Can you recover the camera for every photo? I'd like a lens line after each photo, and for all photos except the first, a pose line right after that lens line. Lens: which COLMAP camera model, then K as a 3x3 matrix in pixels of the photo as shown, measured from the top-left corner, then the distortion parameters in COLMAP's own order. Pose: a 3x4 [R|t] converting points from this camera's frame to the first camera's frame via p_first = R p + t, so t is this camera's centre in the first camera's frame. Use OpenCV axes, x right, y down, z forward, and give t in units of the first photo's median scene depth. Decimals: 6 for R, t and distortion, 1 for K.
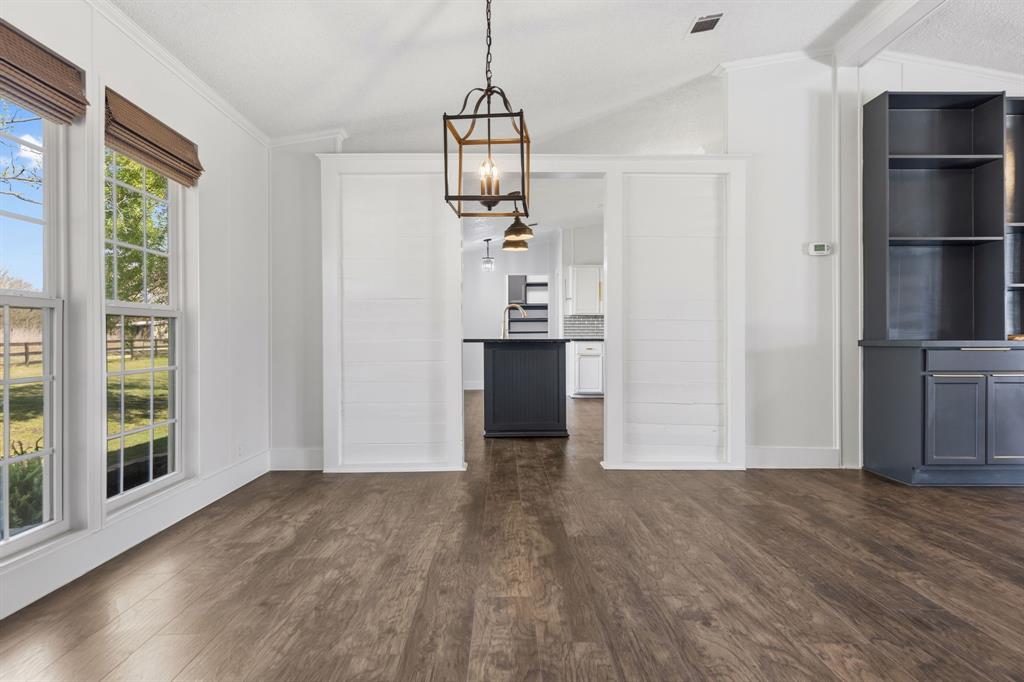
lens RADIAL K [[597.0, 0, 512.0], [0, 597.0, 335.5], [0, 0, 1]] dist [0.017027, -0.001995]
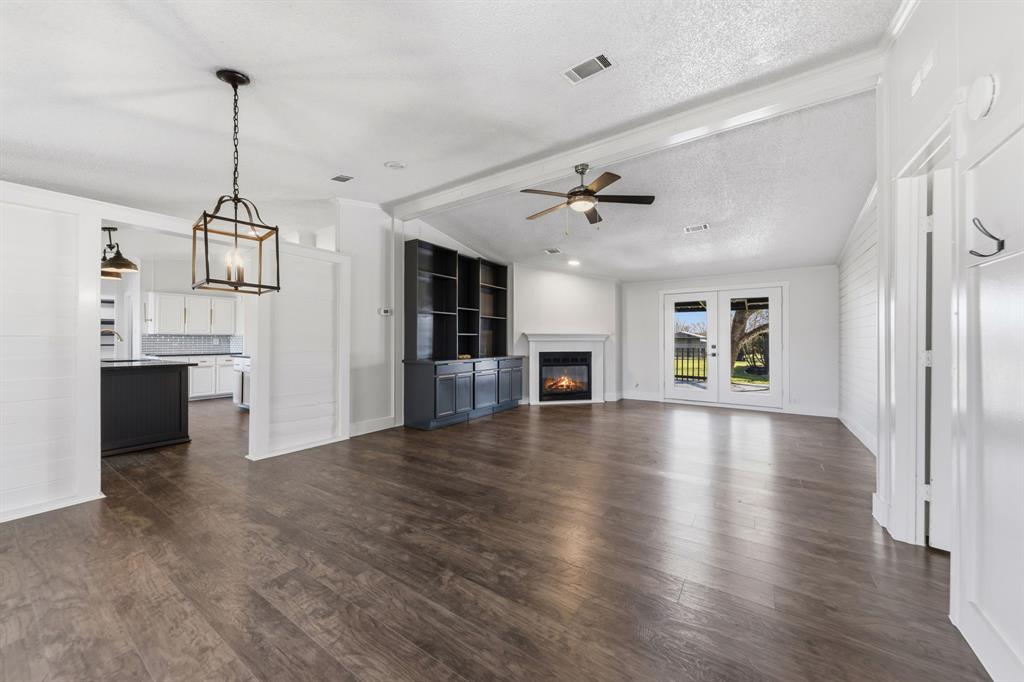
lens RADIAL K [[356.9, 0, 513.2], [0, 356.9, 341.5], [0, 0, 1]] dist [-0.002366, -0.001036]
pose [[0.577963, 0.002499, 0.816059, -0.262879], [-0.001820, 0.999997, -0.001773, -0.080087], [-0.816061, -0.000461, 0.577966, 0.046861]]
